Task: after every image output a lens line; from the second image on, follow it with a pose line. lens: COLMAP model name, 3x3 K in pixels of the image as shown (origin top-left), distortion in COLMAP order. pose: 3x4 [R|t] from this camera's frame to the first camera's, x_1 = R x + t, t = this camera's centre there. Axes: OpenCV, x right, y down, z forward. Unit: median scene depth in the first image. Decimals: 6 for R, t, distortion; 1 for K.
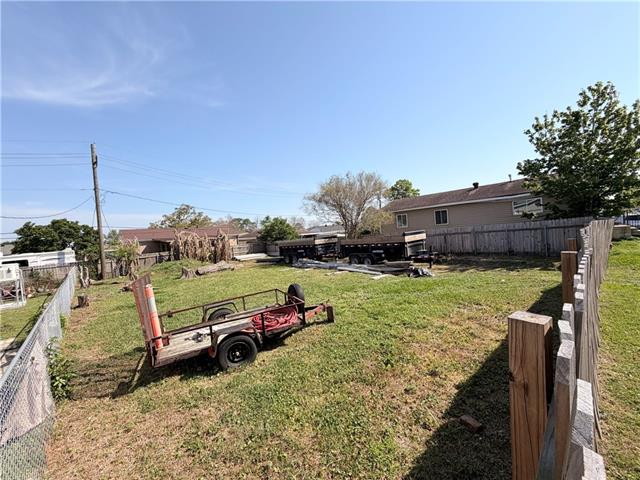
lens RADIAL K [[250.6, 0, 317.7], [0, 250.6, 238.7], [0, 0, 1]] dist [0.002343, 0.000210]
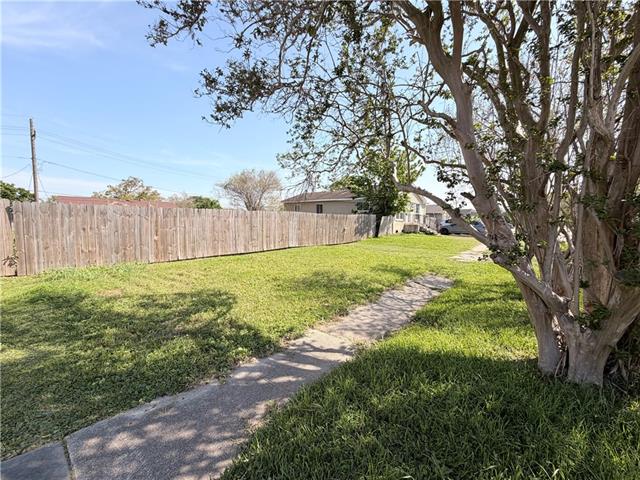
lens RADIAL K [[250.6, 0, 322.4], [0, 250.6, 242.4], [0, 0, 1]] dist [0.002343, 0.000210]
pose [[0.986174, 0.068505, 0.150894, 0.075837], [-0.077970, 0.995283, 0.057724, 0.005286], [-0.146228, -0.068691, 0.986863, -0.098368]]
